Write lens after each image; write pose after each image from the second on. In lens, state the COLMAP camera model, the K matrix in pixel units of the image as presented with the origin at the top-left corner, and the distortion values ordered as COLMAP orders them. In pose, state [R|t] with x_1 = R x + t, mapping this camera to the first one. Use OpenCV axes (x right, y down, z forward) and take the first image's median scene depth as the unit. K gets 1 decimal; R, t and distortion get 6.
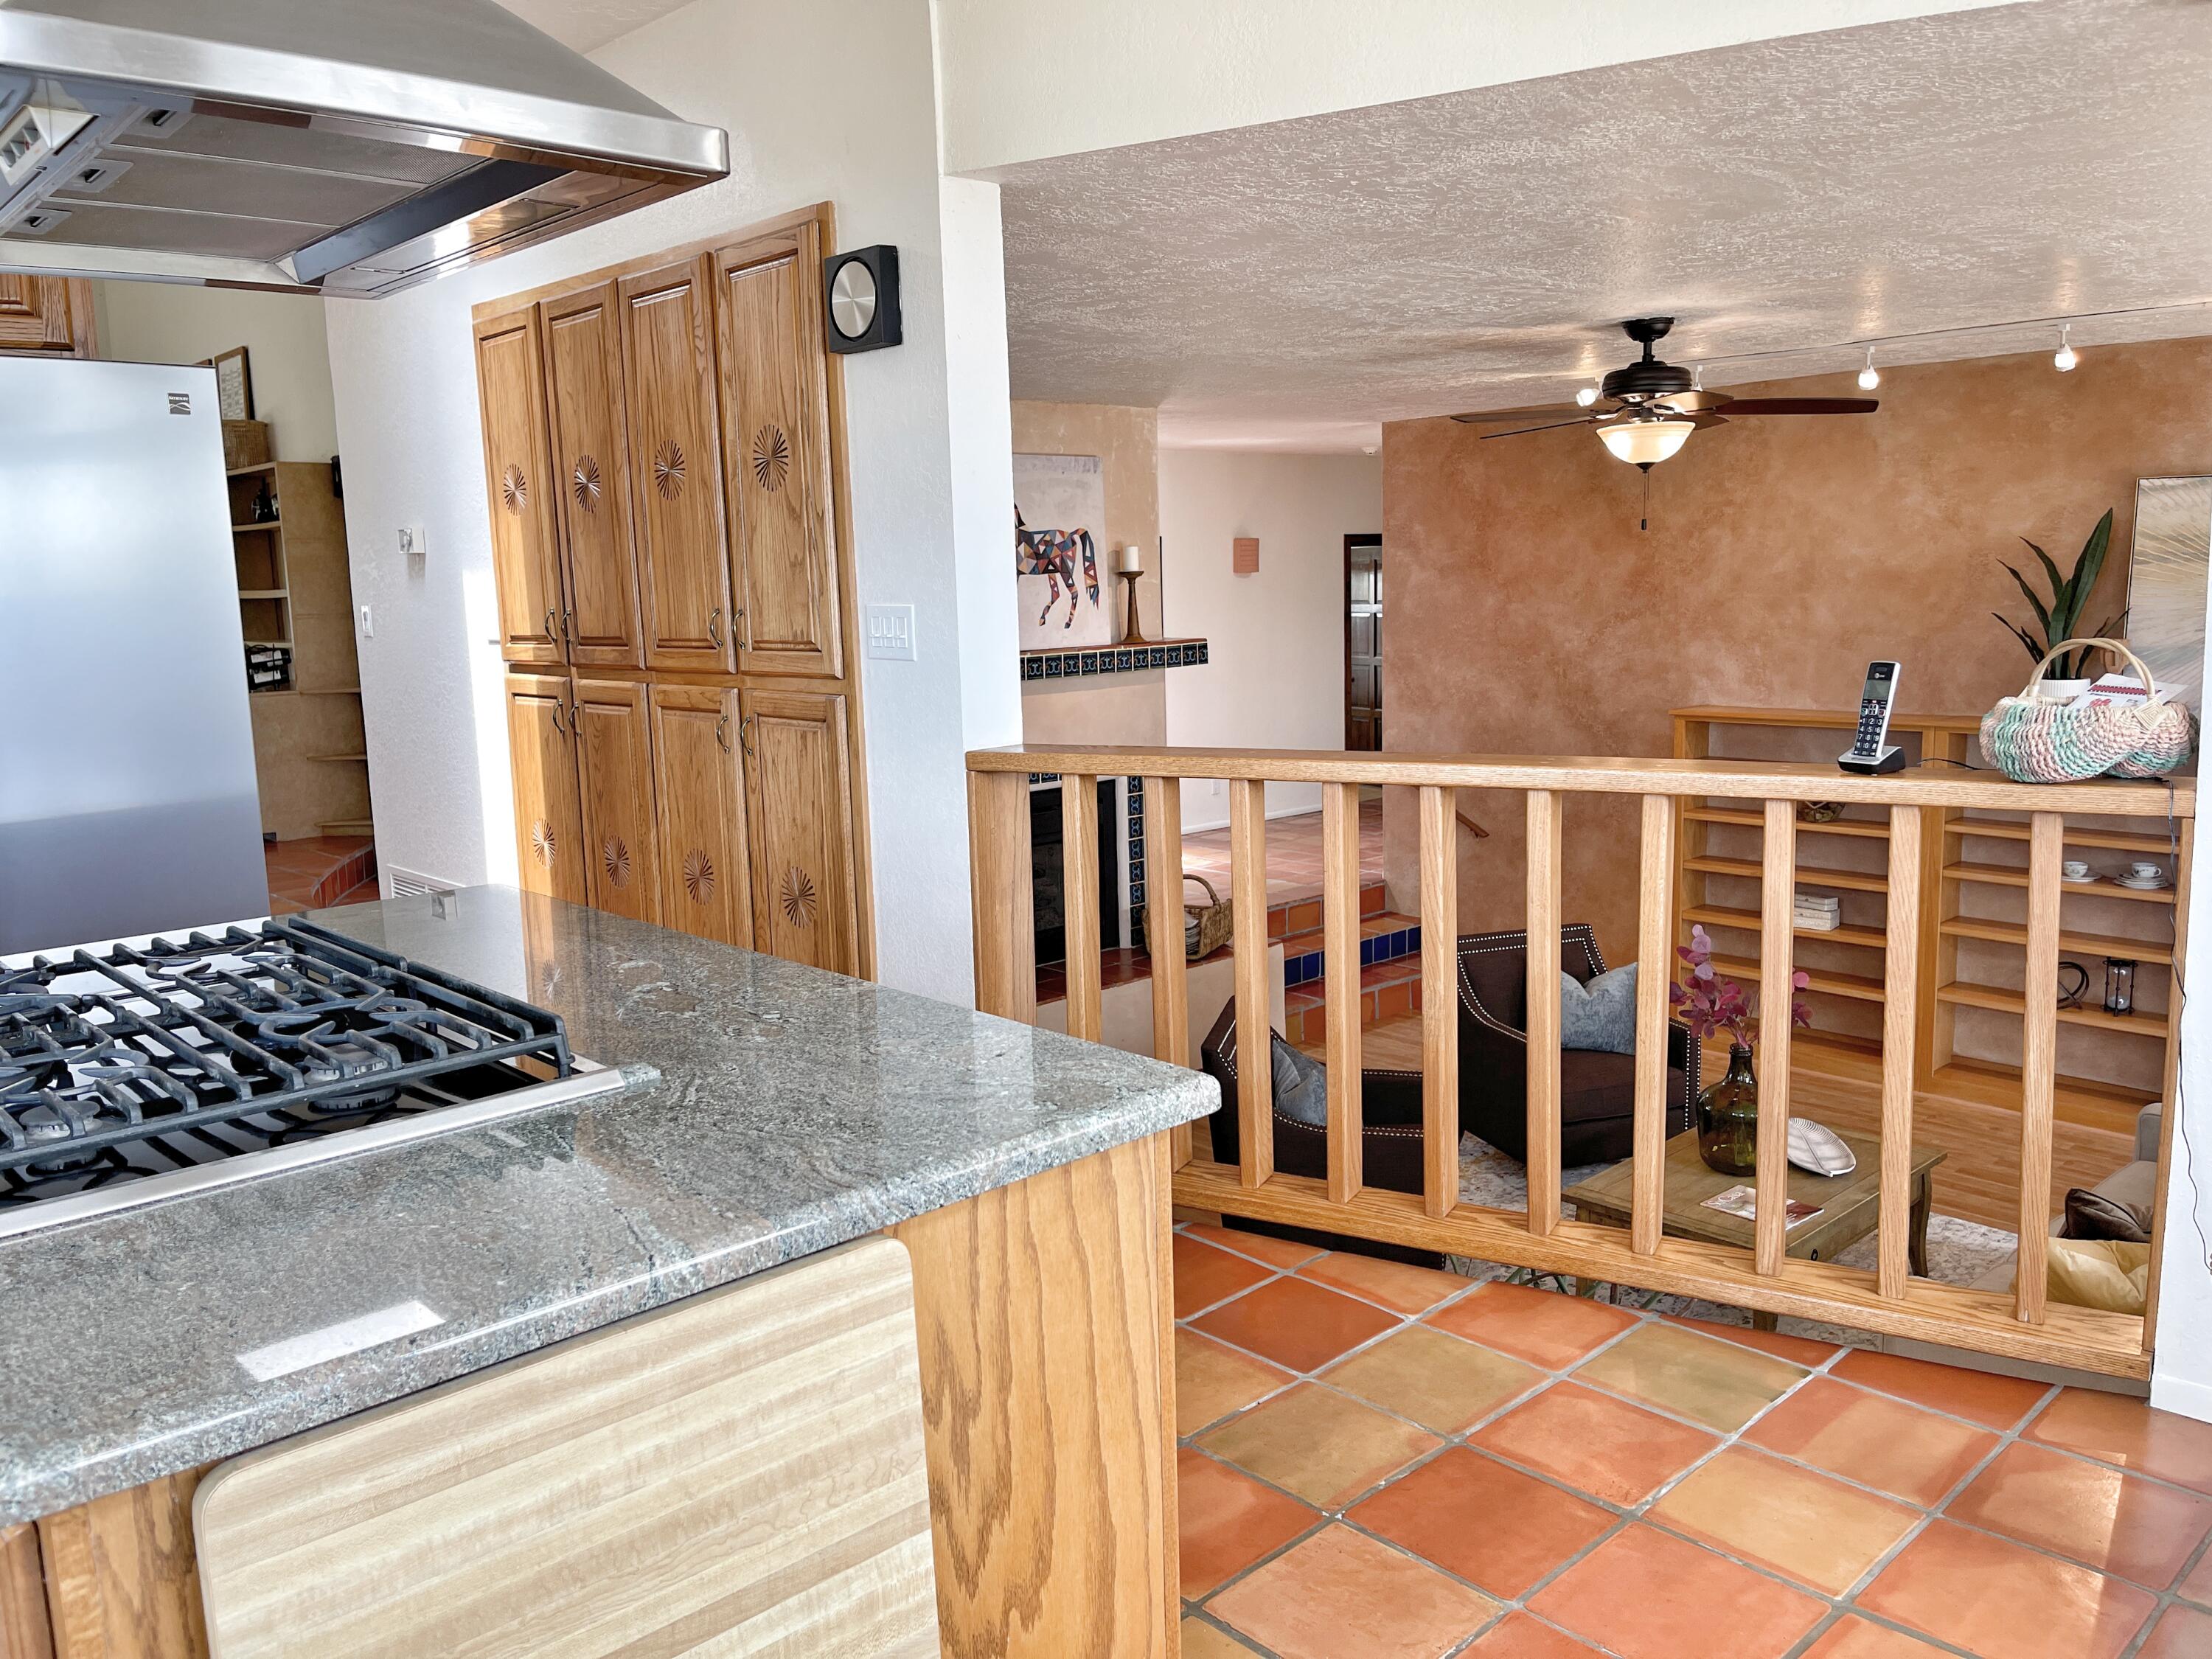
lens RADIAL K [[1681.8, 0, 1090.9], [0, 1681.8, 821.4], [0, 0, 1]] dist [0.075412, -0.104162]
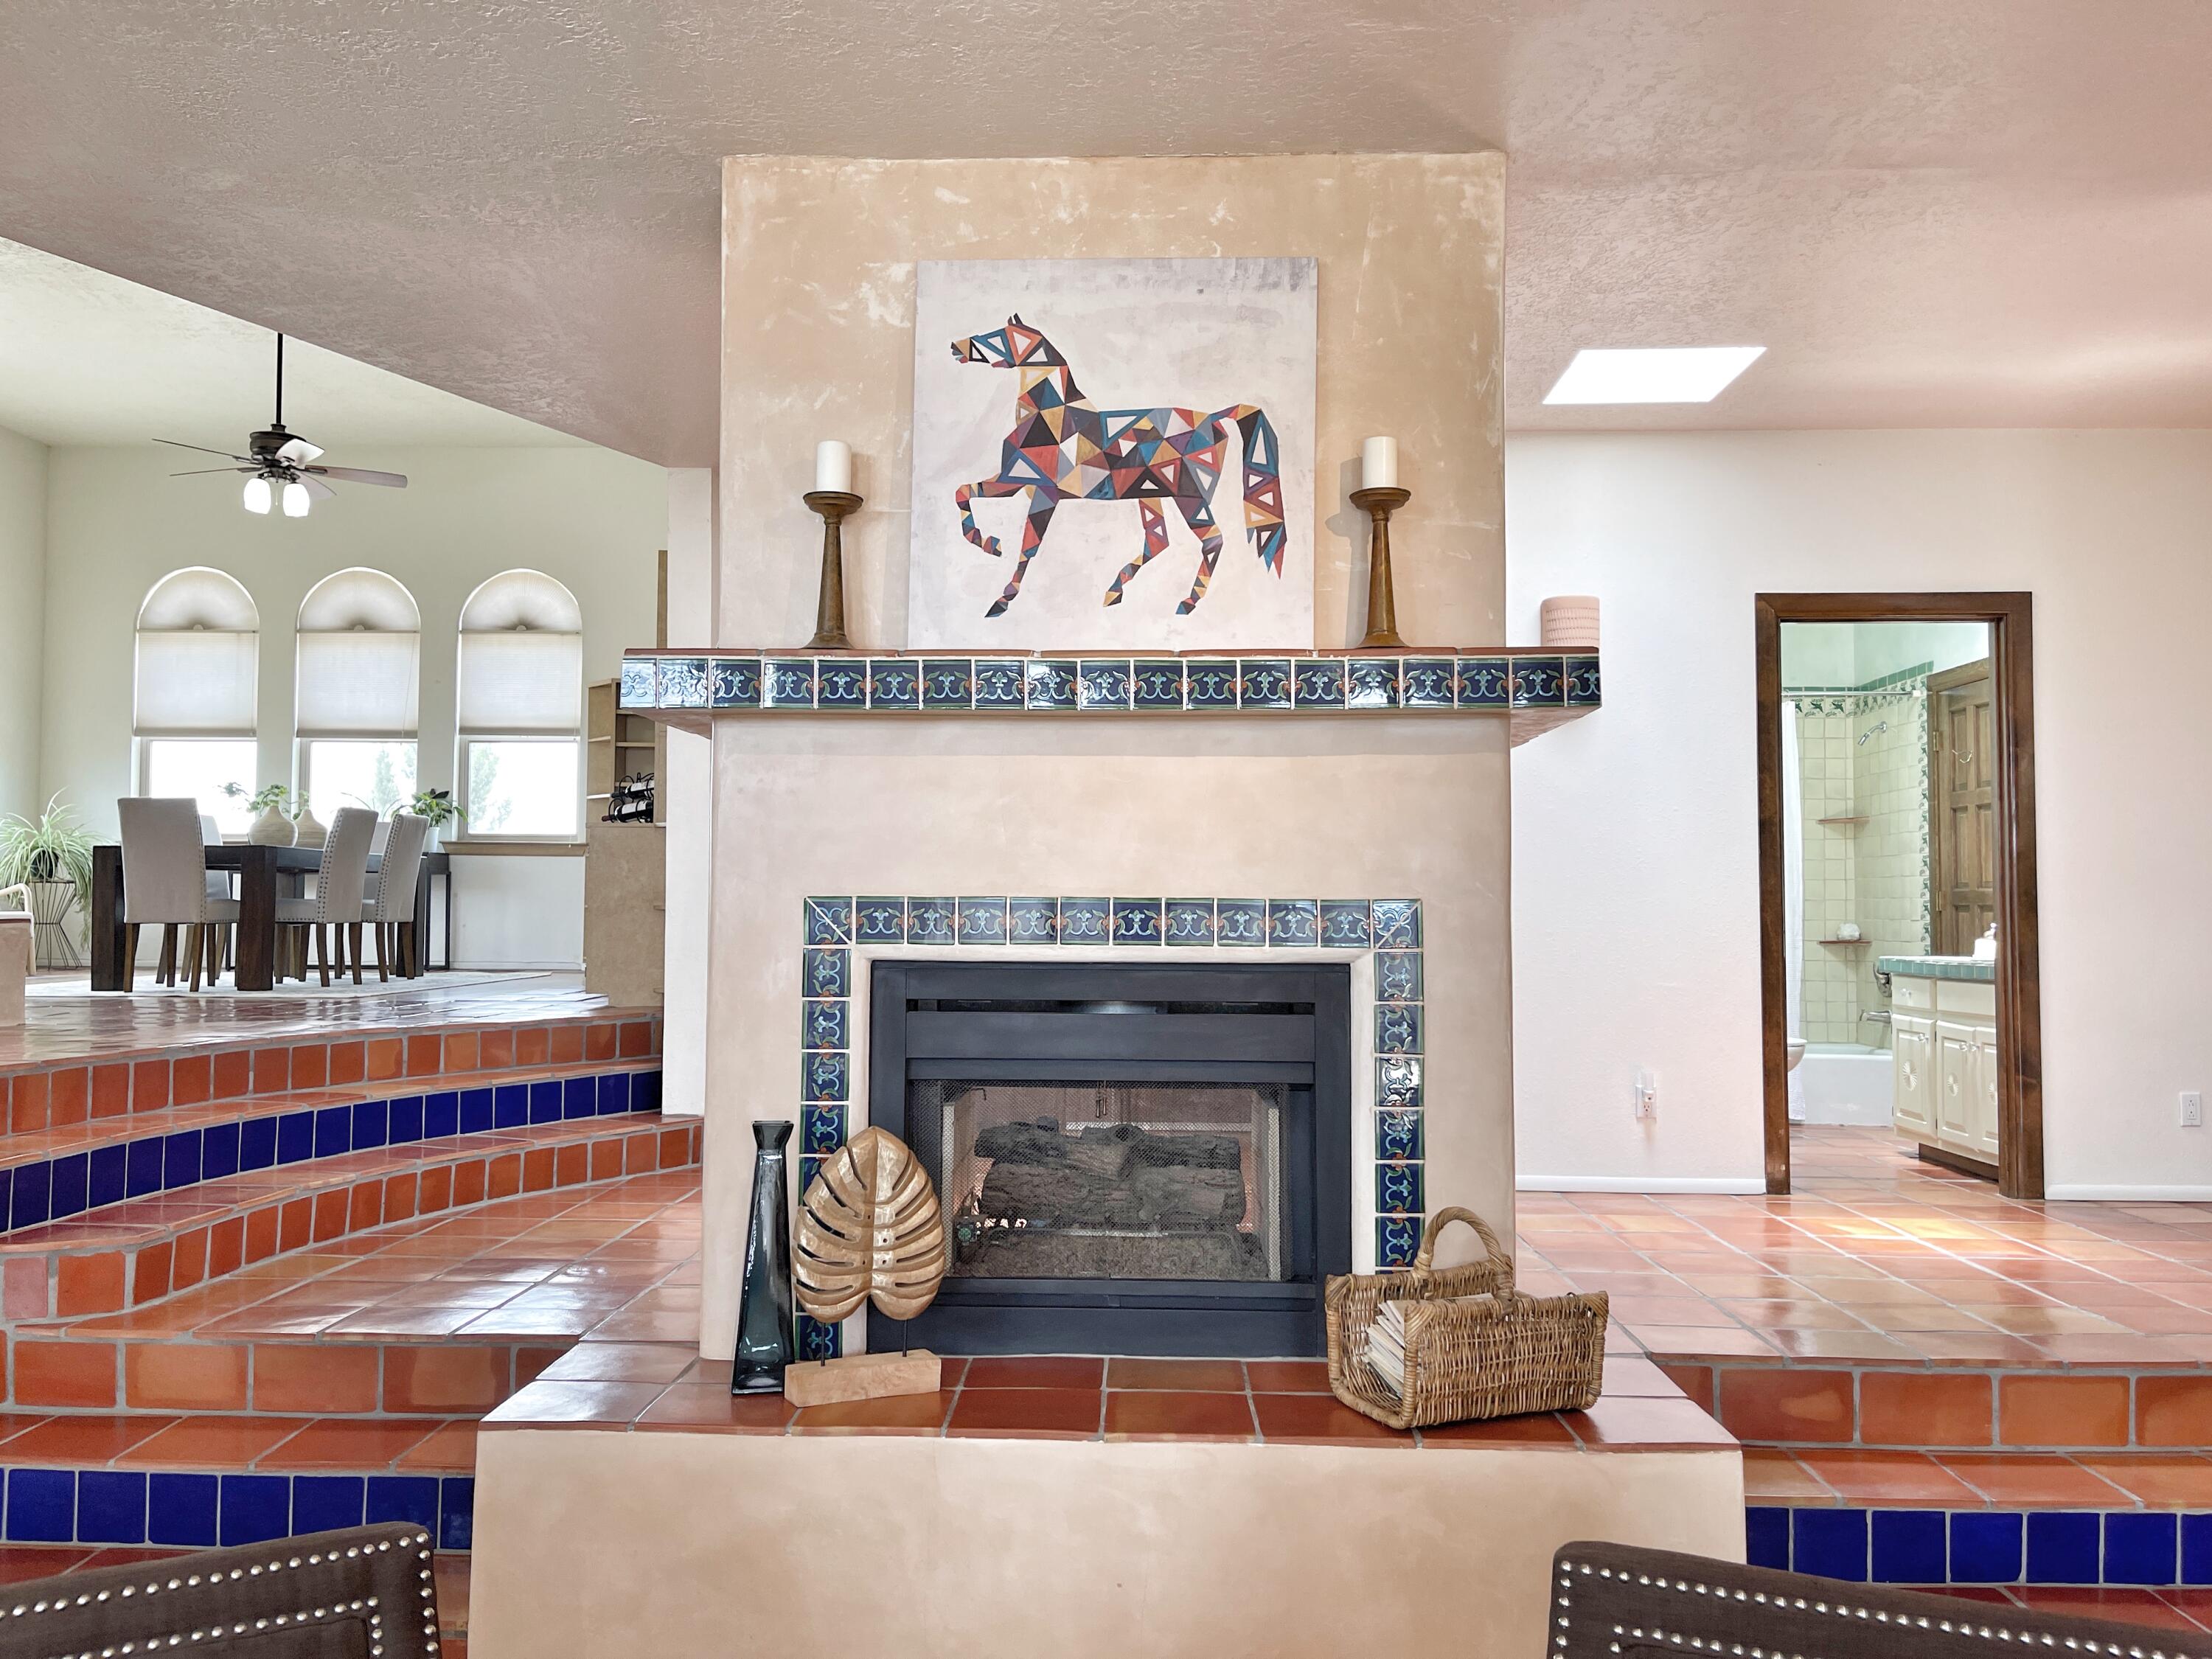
lens RADIAL K [[1681.8, 0, 1090.1], [0, 1681.8, 840.7], [0, 0, 1]] dist [0.075412, -0.104162]
pose [[0.709847, 0.002408, -0.704351, 0.298168], [-0.129206, 0.983471, -0.126851, 0.009095], [0.692403, 0.181051, 0.698425, 0.678511]]
